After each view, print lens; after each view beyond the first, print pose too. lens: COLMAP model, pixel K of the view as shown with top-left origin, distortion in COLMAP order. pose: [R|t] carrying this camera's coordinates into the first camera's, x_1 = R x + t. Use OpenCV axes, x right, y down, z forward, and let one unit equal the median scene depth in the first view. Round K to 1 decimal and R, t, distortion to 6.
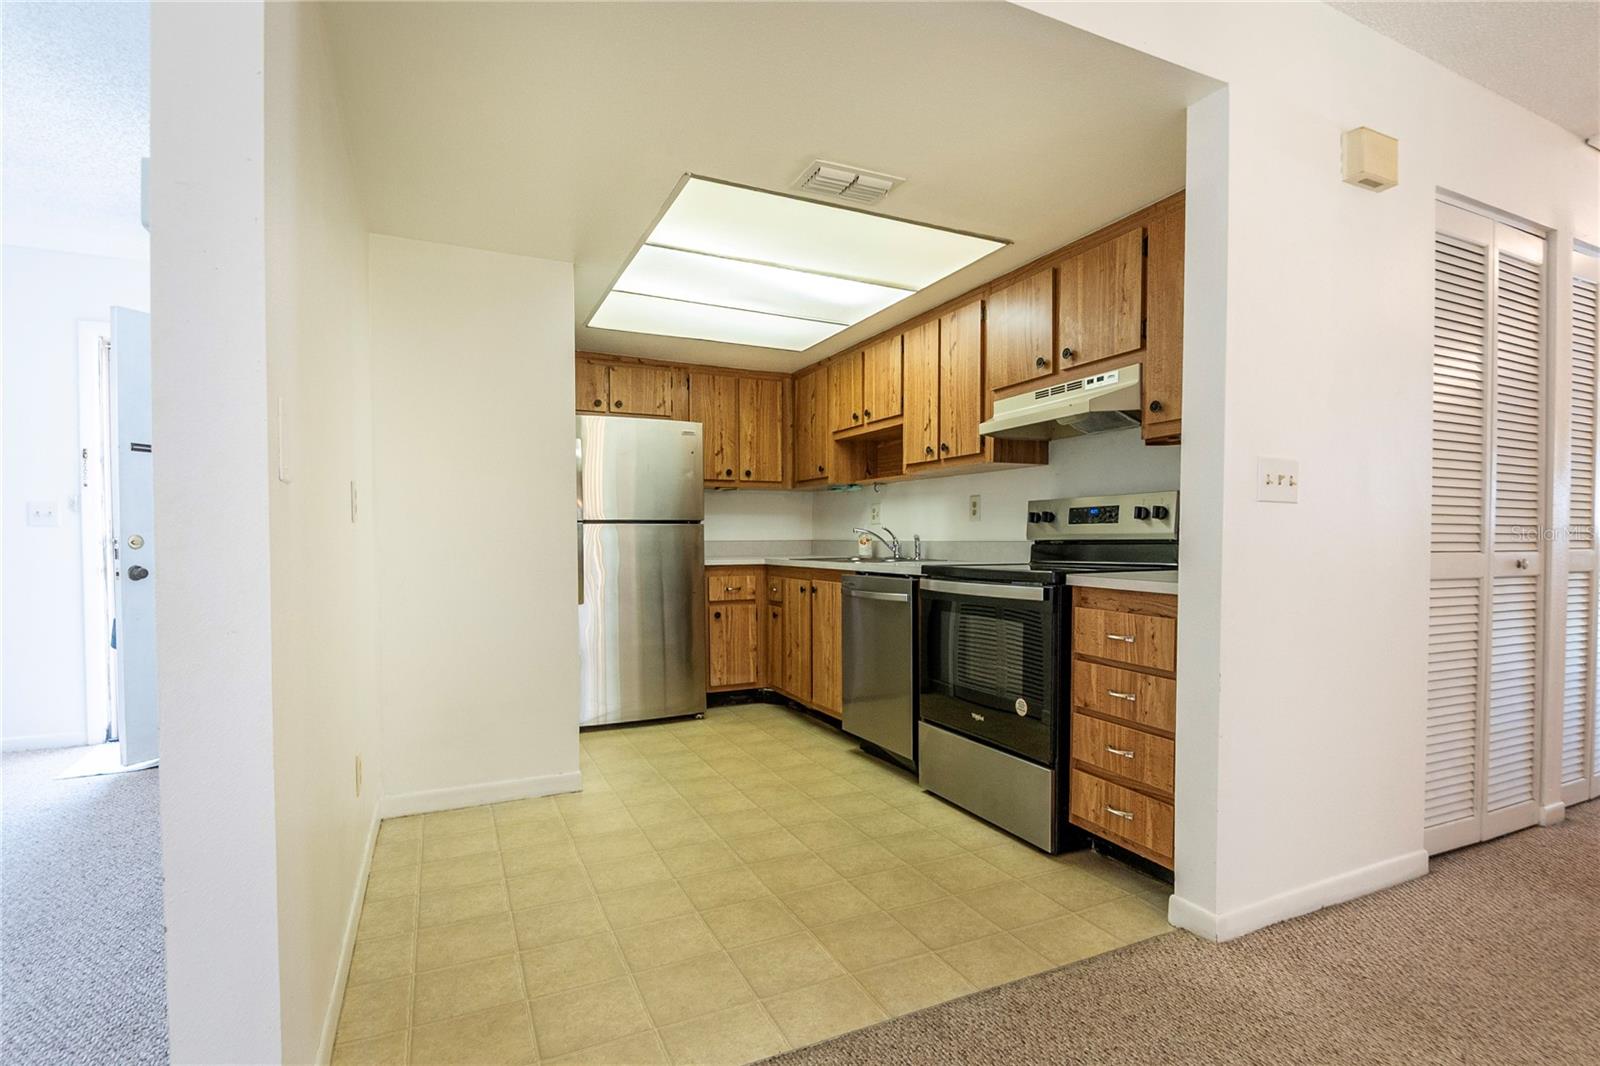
lens RADIAL K [[776.6, 0, 807.4], [0, 776.6, 557.7], [0, 0, 1]] dist [-0.000318, -0.000394]
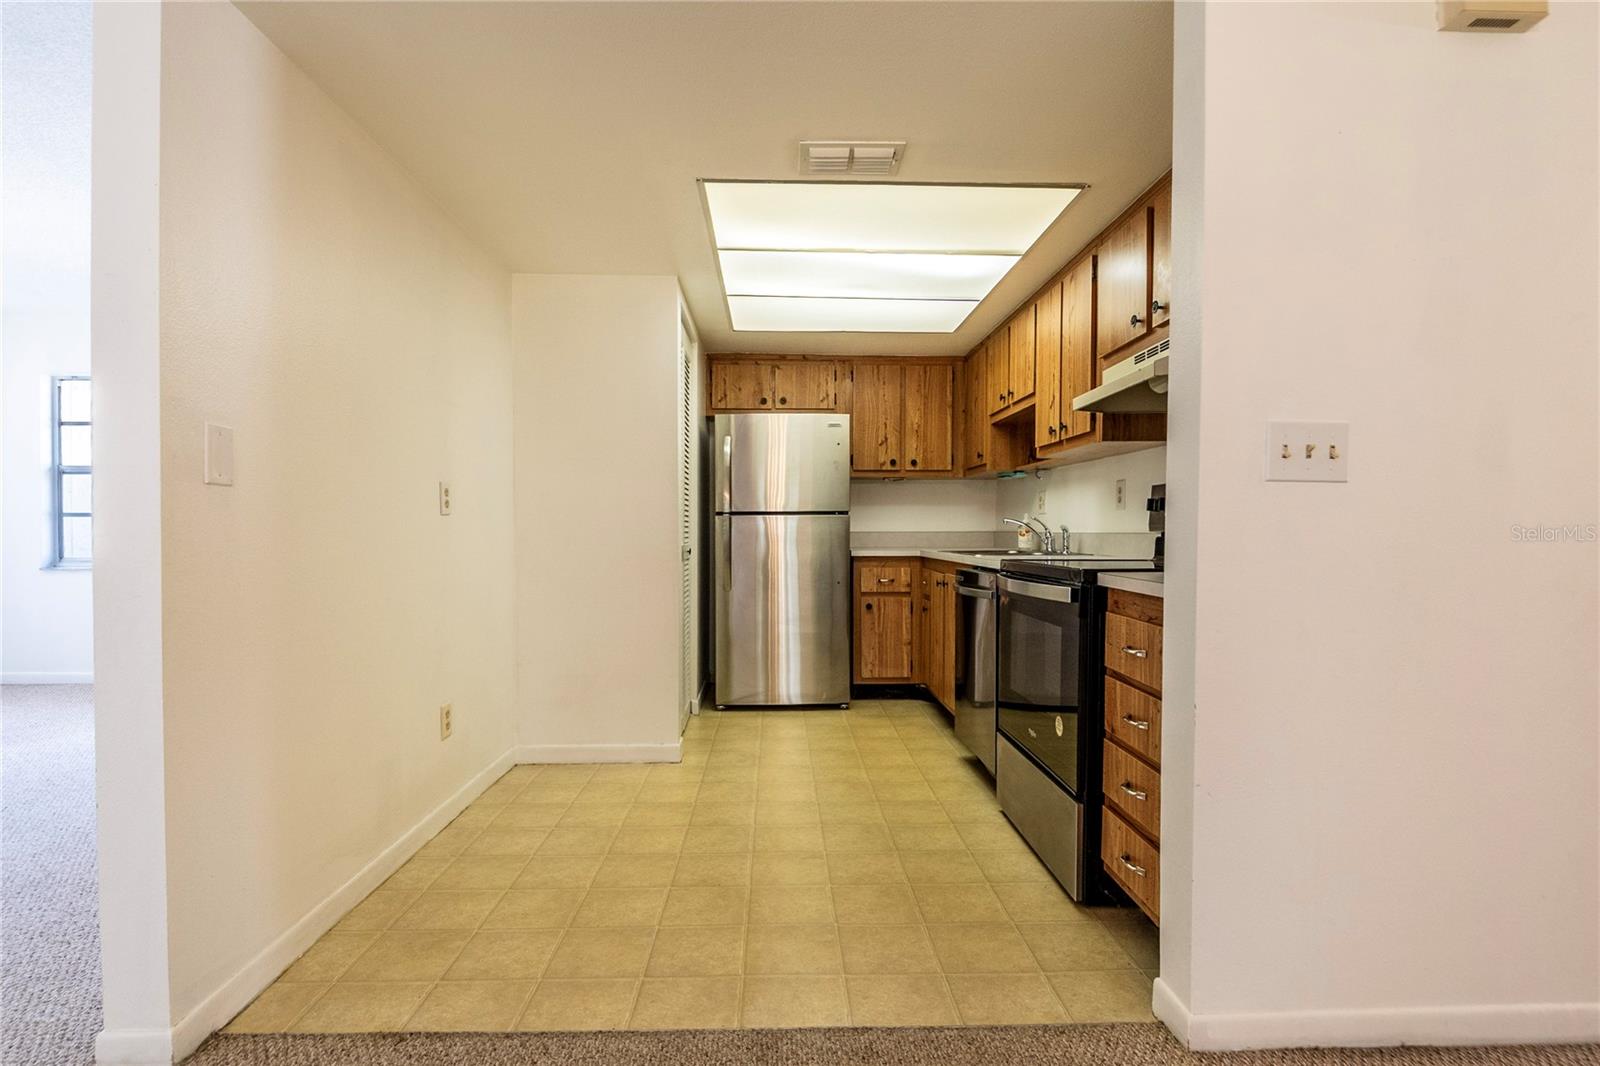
lens RADIAL K [[777.3, 0, 792.6], [0, 777.3, 545.5], [0, 0, 1]] dist [-0.002803, -0.001079]
pose [[0.911943, 0.010318, -0.410187, 0.253997], [-0.011969, 0.999927, -0.001458, -0.001826], [0.410142, 0.006239, 0.912000, 0.066619]]
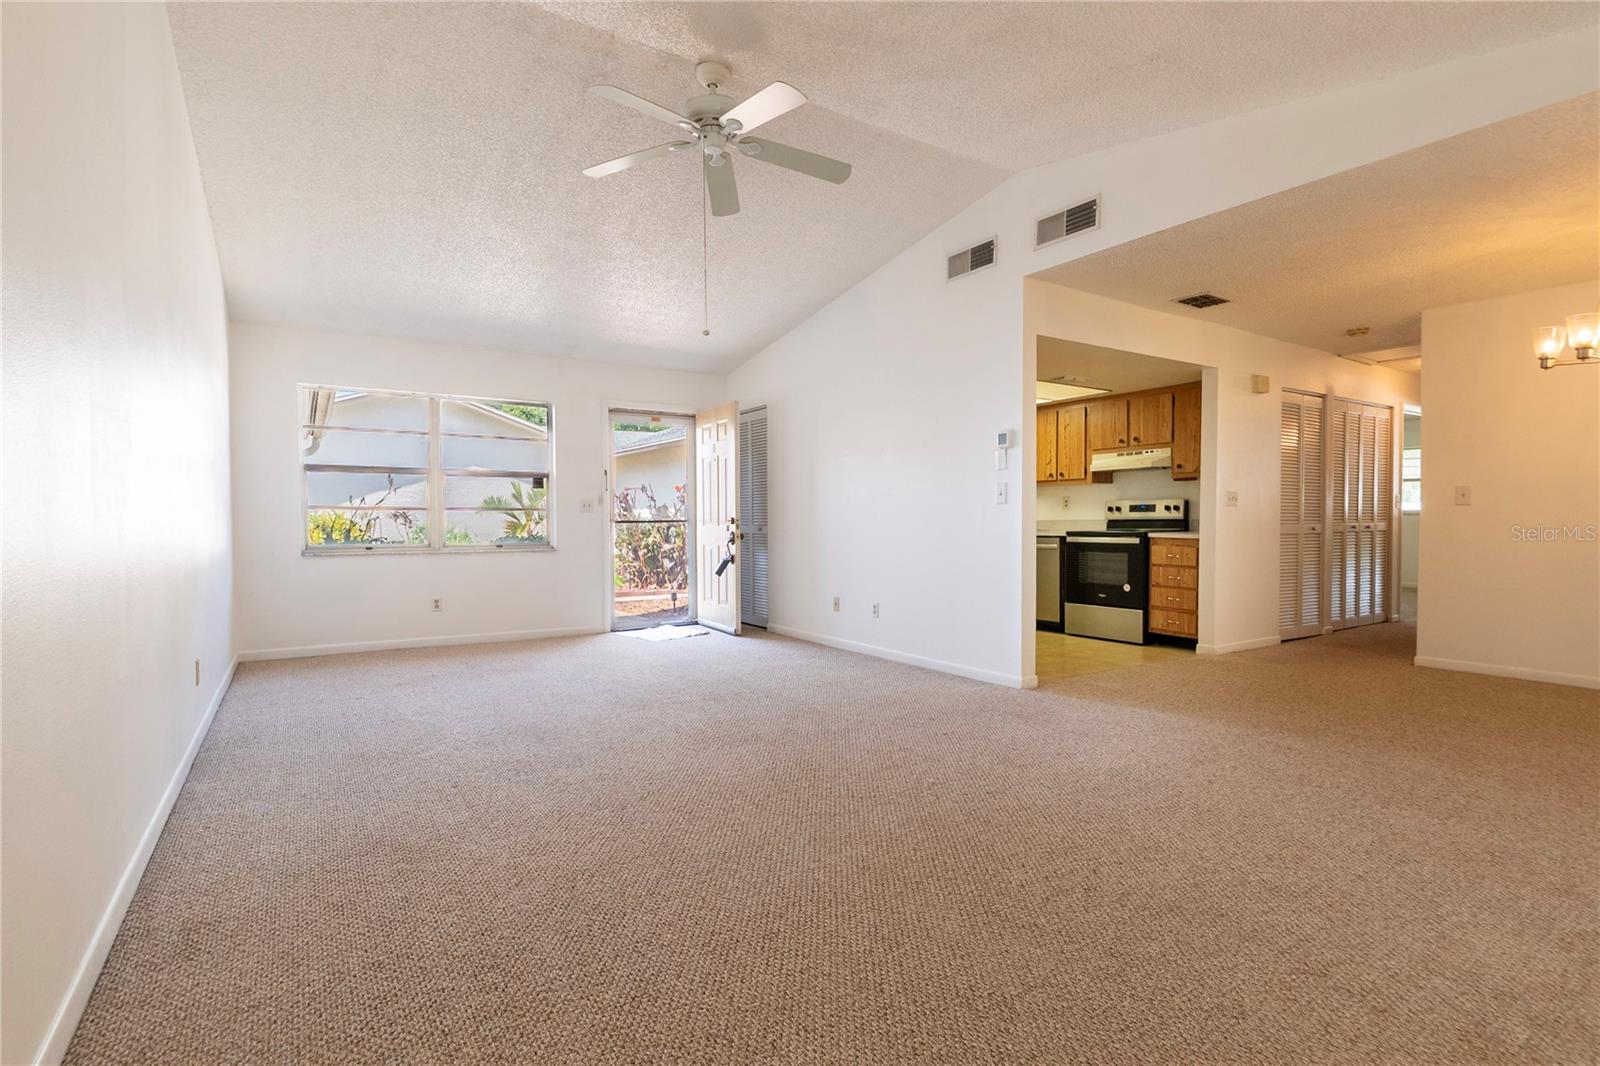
lens RADIAL K [[785.7, 0, 798.9], [0, 785.7, 534.1], [0, 0, 1]] dist [0.016903, -0.000043]
pose [[0.991770, -0.002881, 0.127999, -0.759159], [0.003575, 0.999980, -0.005192, 0.023588], [-0.127982, 0.005607, 0.991761, -0.949020]]
